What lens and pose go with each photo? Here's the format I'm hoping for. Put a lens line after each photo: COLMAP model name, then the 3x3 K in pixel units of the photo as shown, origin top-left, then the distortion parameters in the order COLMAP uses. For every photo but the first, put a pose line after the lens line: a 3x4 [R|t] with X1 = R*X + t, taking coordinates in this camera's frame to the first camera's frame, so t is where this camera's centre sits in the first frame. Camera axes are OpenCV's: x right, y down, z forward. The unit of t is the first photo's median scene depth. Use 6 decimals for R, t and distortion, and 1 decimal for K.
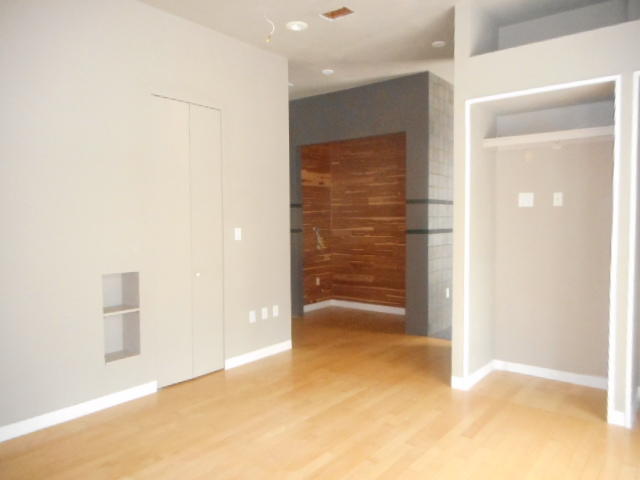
lens RADIAL K [[473.9, 0, 322.7], [0, 473.9, 242.6], [0, 0, 1]] dist [-0.003025, -0.000123]
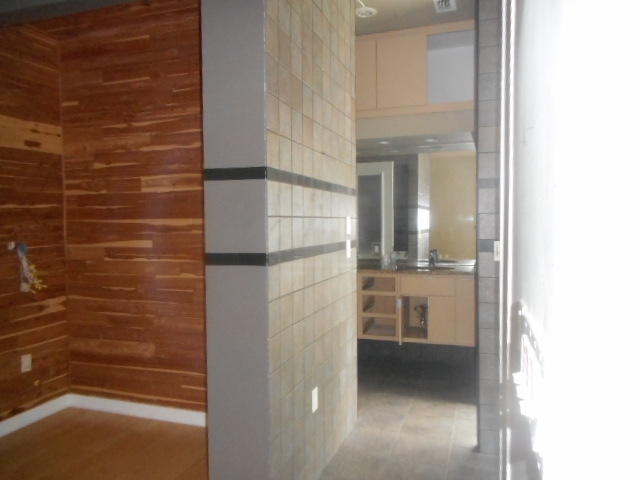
lens RADIAL K [[473.9, 0, 321.4], [0, 473.9, 240.2], [0, 0, 1]] dist [-0.003025, -0.000123]
pose [[0.945576, -0.012314, 0.325169, 0.109932], [0.017030, 0.999787, -0.011660, -0.023807], [-0.324957, 0.016563, 0.945584, 0.490058]]
